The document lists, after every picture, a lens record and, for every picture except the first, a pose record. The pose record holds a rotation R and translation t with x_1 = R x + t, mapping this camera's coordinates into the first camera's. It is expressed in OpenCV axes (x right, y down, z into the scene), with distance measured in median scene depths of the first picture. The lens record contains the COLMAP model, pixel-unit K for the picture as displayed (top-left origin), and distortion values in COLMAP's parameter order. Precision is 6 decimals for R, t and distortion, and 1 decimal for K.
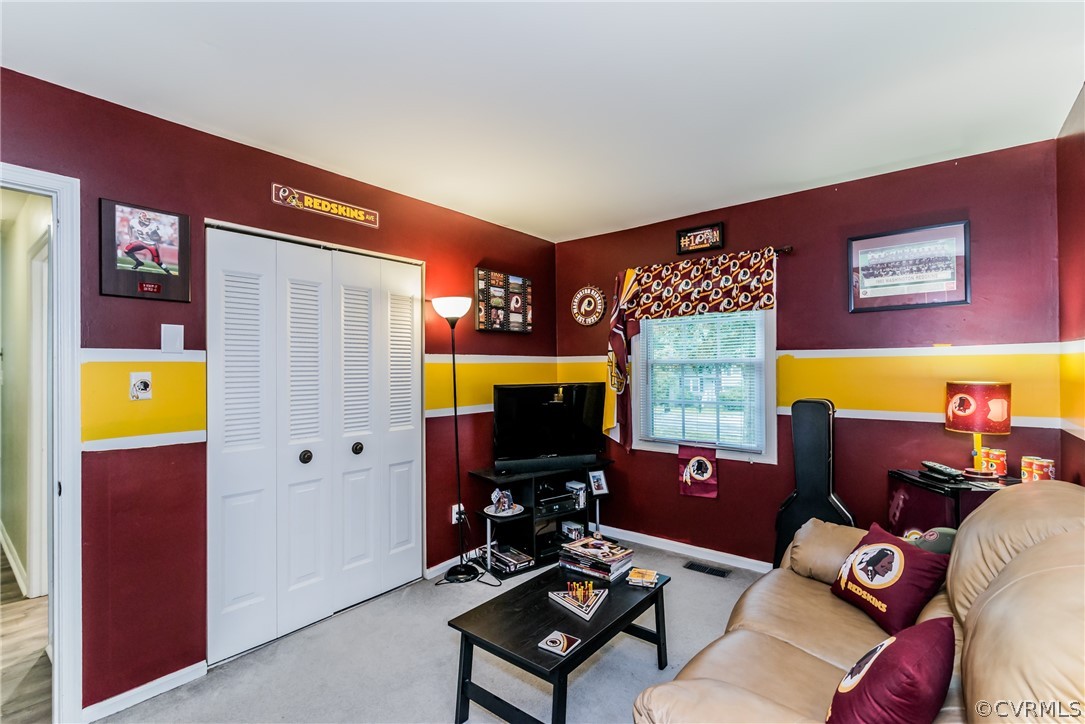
lens RADIAL K [[490.3, 0, 538.5], [0, 490.3, 362.2], [0, 0, 1]] dist [0.004221, -0.000272]
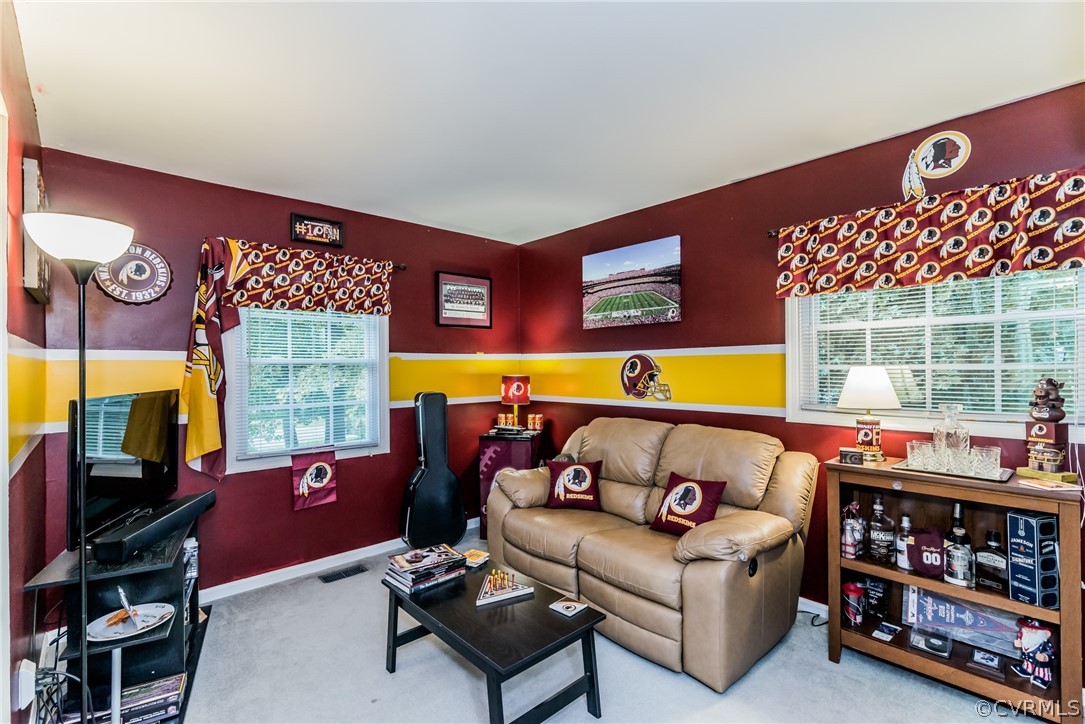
lens RADIAL K [[490.3, 0, 540.8], [0, 490.3, 361.3], [0, 0, 1]] dist [0.004221, -0.000272]
pose [[0.144885, 0.016188, 0.989316, -0.543828], [-0.003541, 0.999868, -0.015842, 0.012207], [-0.989442, -0.001208, 0.144923, 0.445446]]
